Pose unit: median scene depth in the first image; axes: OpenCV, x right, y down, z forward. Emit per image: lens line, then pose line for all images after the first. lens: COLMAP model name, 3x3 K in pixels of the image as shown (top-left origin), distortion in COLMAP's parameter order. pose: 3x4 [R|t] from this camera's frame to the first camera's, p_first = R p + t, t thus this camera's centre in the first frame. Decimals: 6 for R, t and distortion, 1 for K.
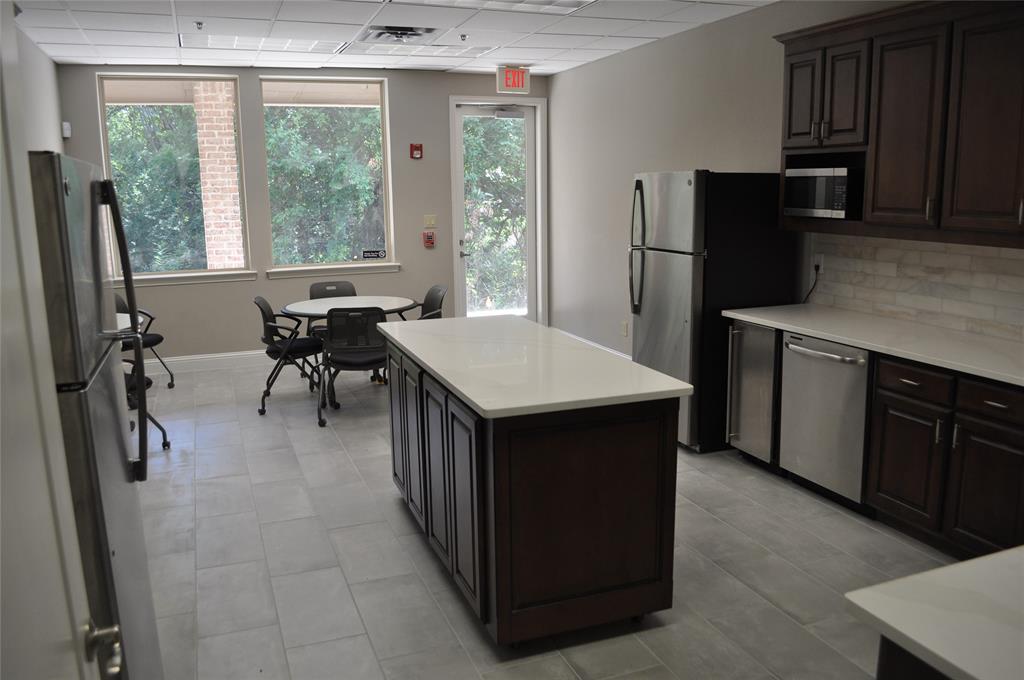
lens RADIAL K [[809.2, 0, 523.0], [0, 809.2, 350.3], [0, 0, 1]] dist [-0.081923, 0.005931]
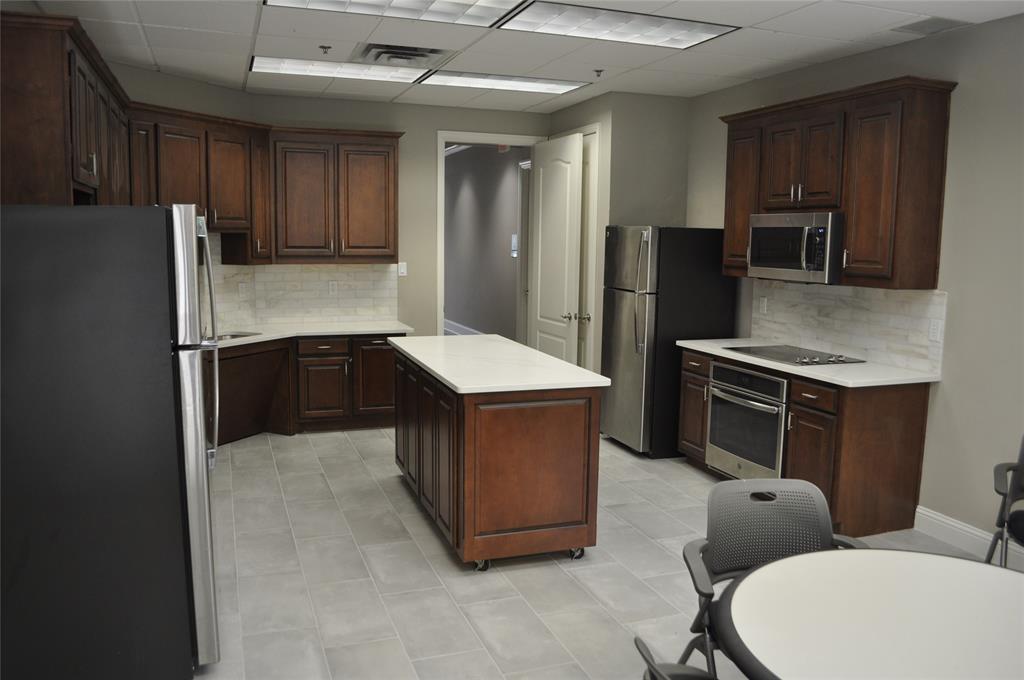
lens RADIAL K [[809.2, 0, 523.0], [0, 809.2, 350.3], [0, 0, 1]] dist [-0.081923, 0.005931]
pose [[-0.999834, -0.009786, 0.015392, -0.101321], [-0.004196, 0.944659, 0.328026, -0.402724], [-0.017750, 0.327907, -0.944543, 2.020731]]
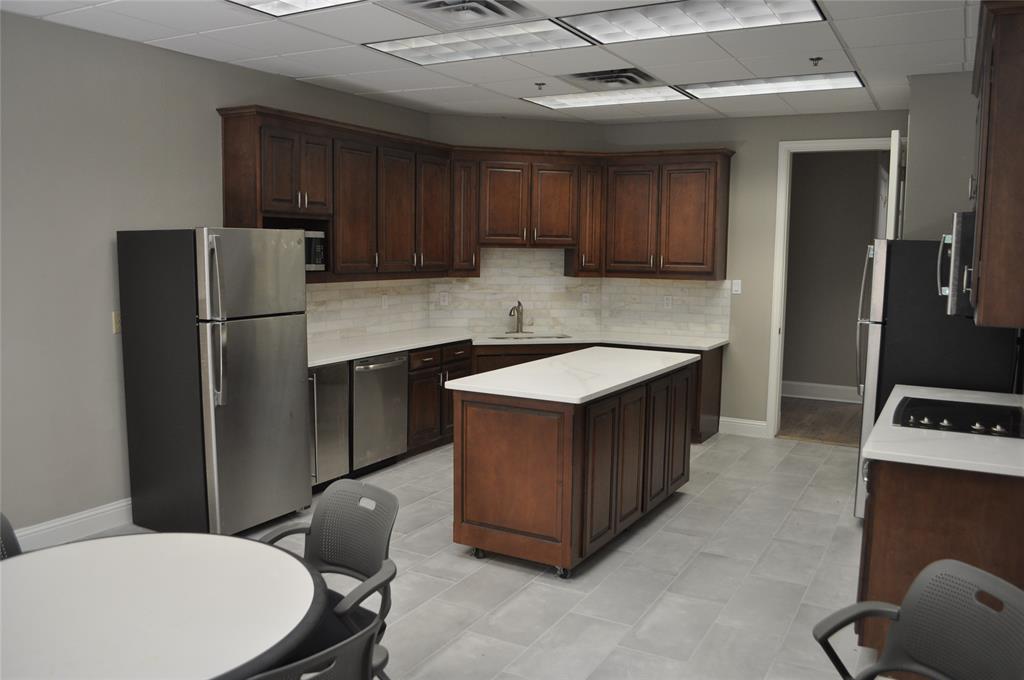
lens RADIAL K [[809.2, 0, 523.0], [0, 809.2, 350.3], [0, 0, 1]] dist [-0.081923, 0.005931]
pose [[-0.637762, -0.096529, 0.764161, -0.879022], [0.140894, 0.960755, 0.238952, -0.330868], [-0.757238, 0.260060, -0.599133, 1.691531]]
